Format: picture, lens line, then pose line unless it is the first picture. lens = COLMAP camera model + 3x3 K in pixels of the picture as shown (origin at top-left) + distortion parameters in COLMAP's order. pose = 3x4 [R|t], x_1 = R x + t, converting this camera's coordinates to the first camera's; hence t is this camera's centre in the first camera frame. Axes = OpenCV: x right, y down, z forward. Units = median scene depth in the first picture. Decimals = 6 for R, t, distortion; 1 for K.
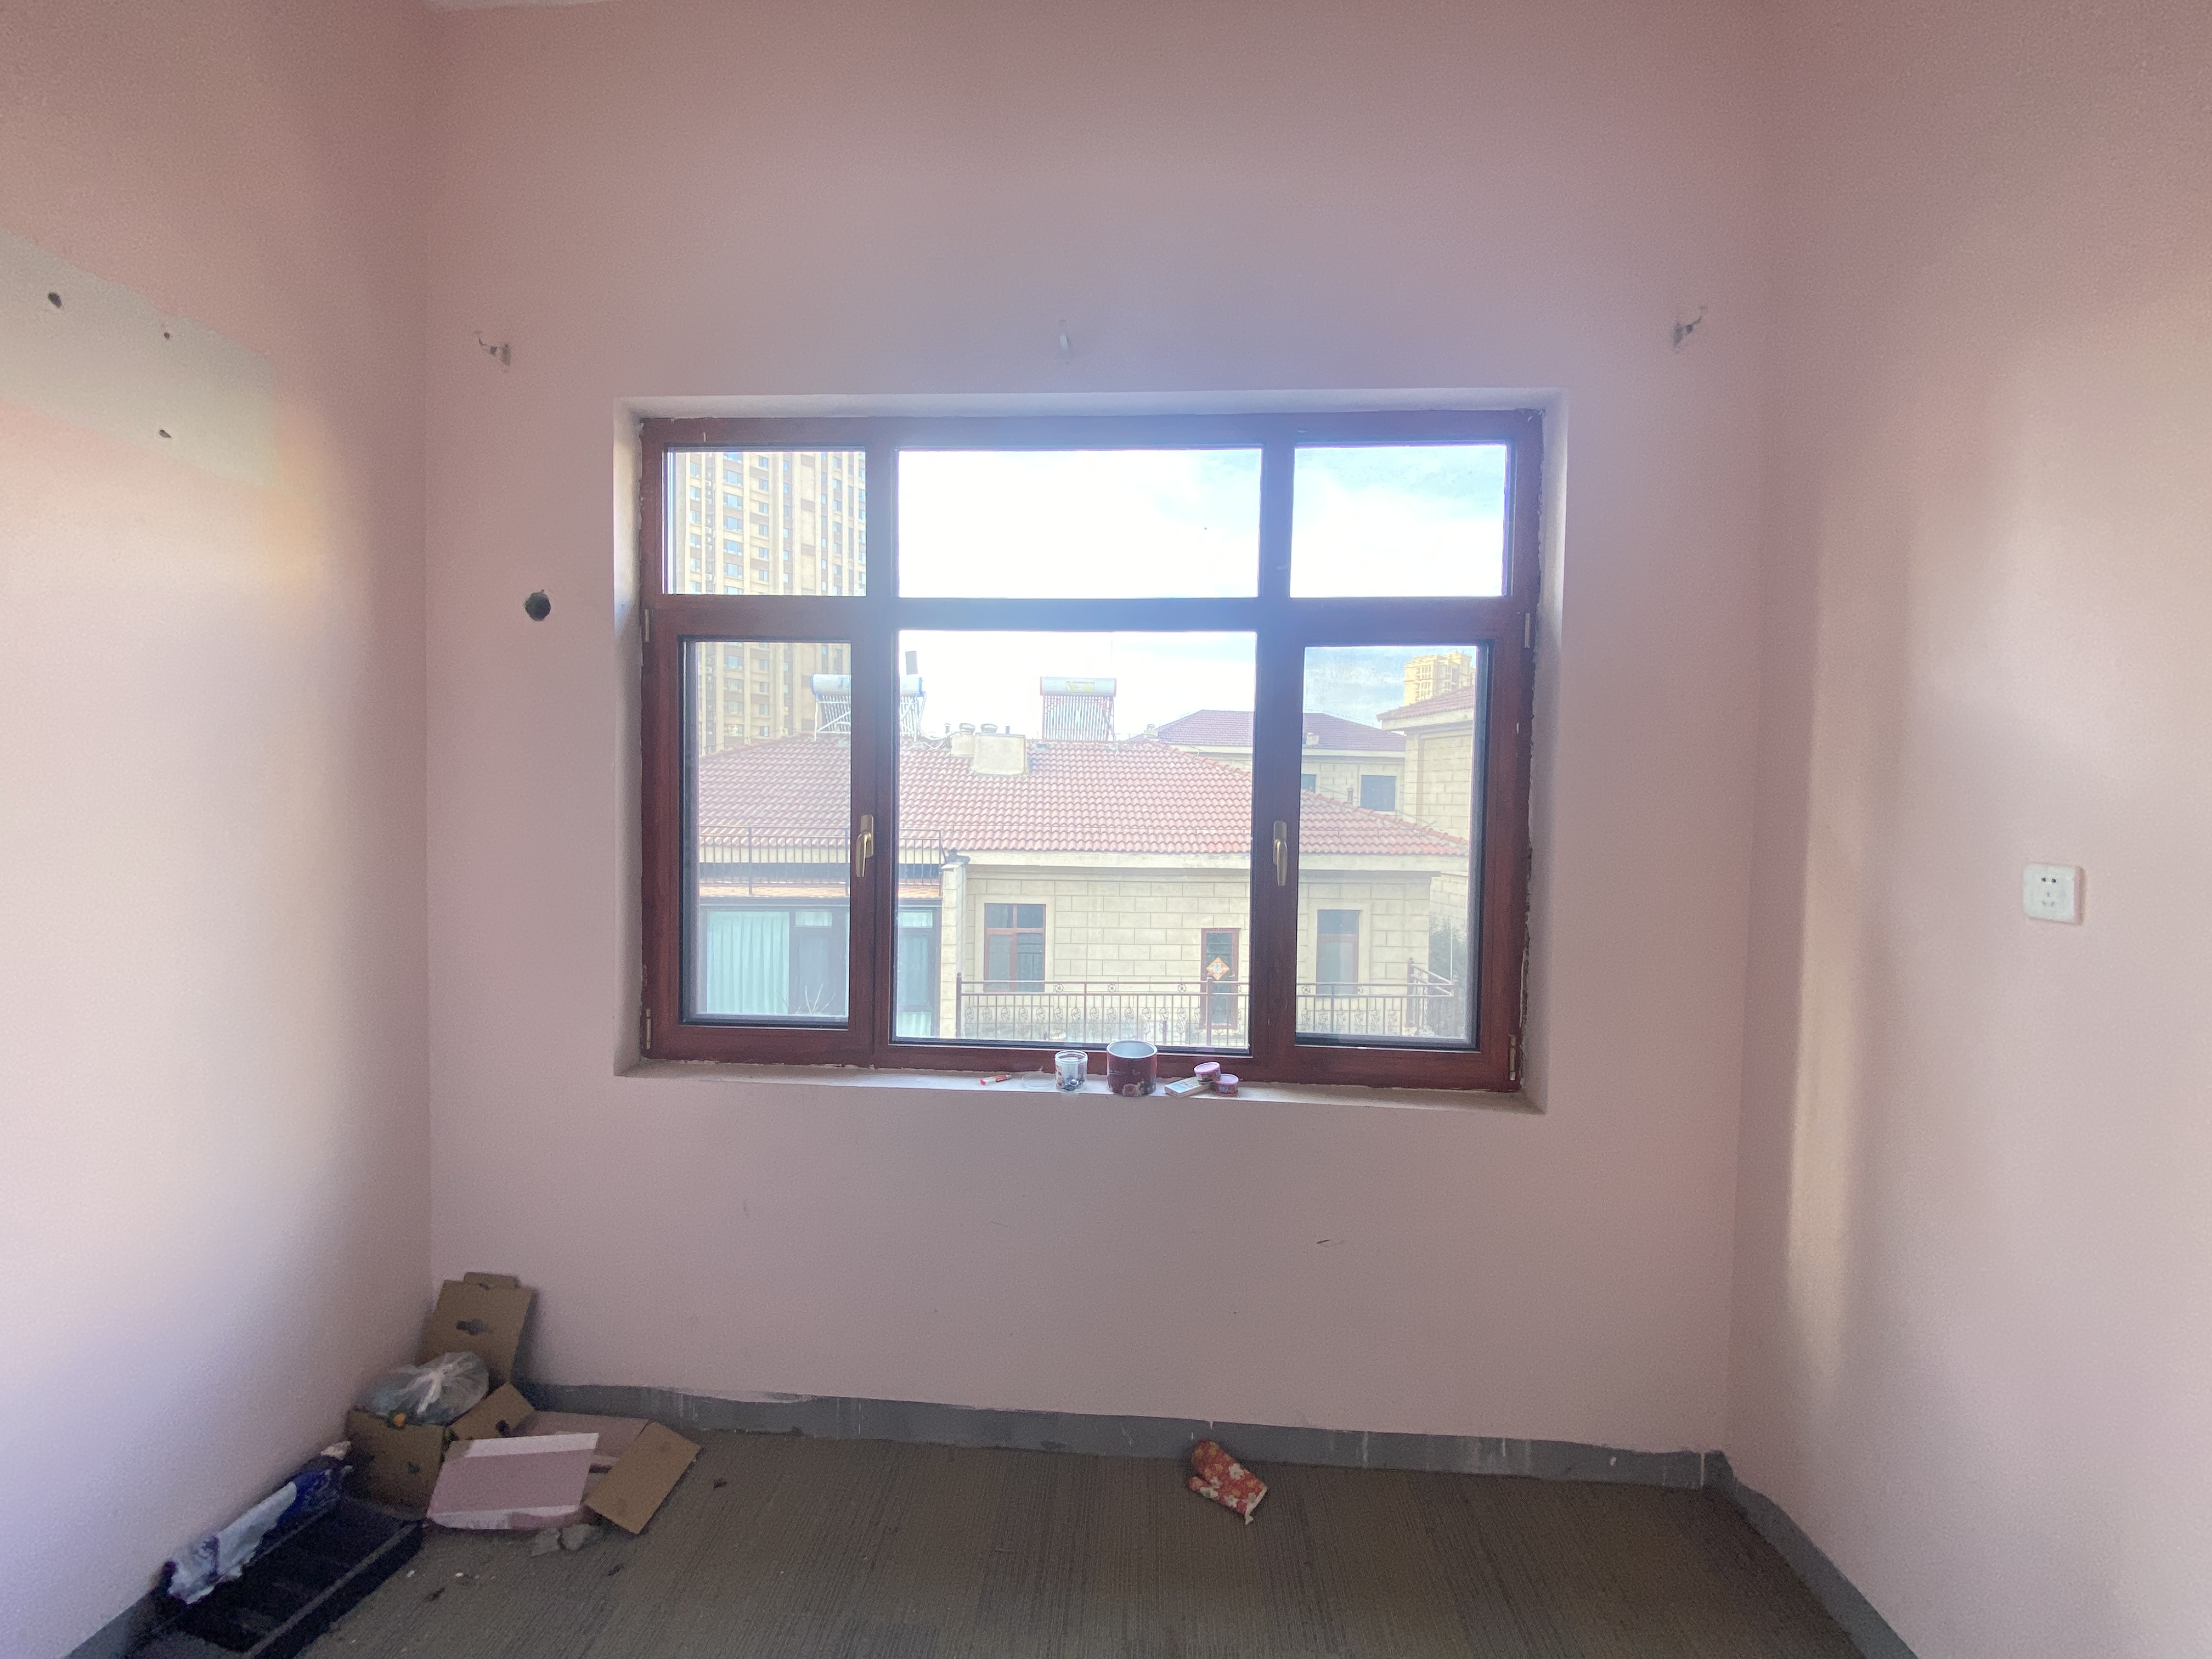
lens RADIAL K [[859.5, 0, 1092.0], [0, 859.5, 837.3], [0, 0, 1]] dist [-0.001892, -0.001129]
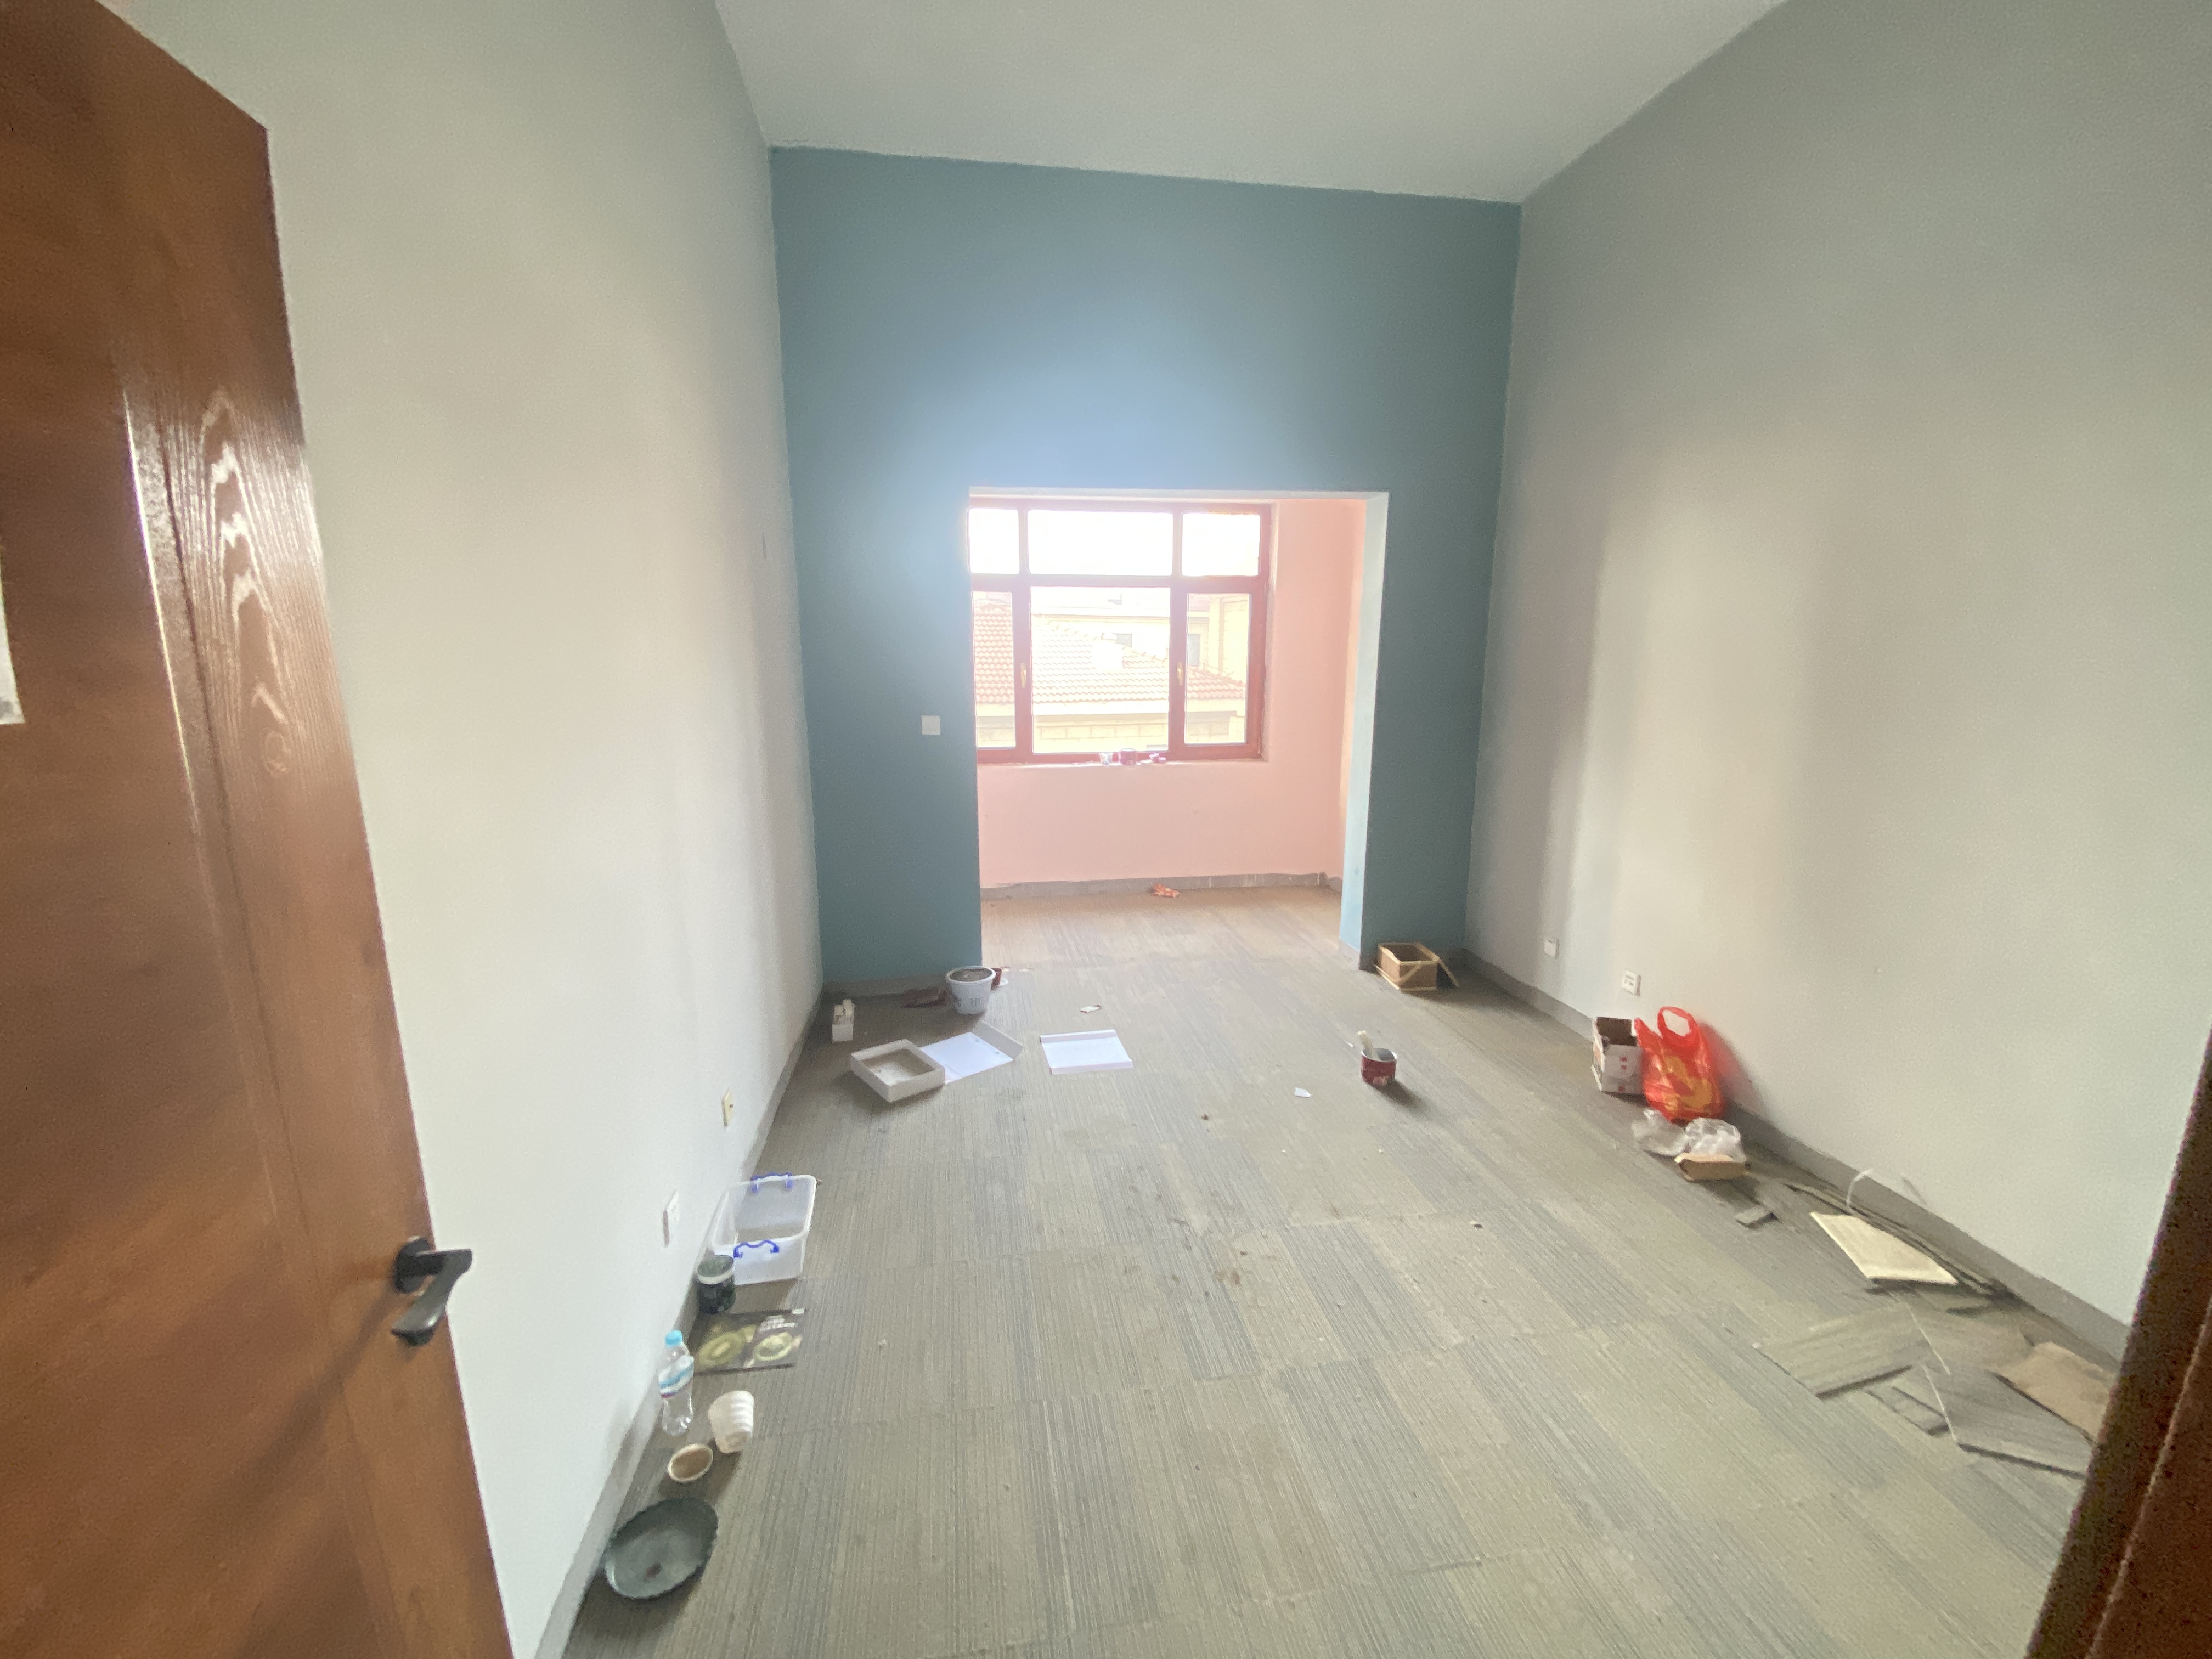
lens RADIAL K [[859.5, 0, 1069.3], [0, 859.5, 856.4], [0, 0, 1]] dist [-0.001892, -0.001129]
pose [[0.980378, -0.064853, 0.186153, -0.649925], [0.030405, 0.982780, 0.182260, 0.076174], [-0.194767, -0.173024, 0.965468, -1.608121]]
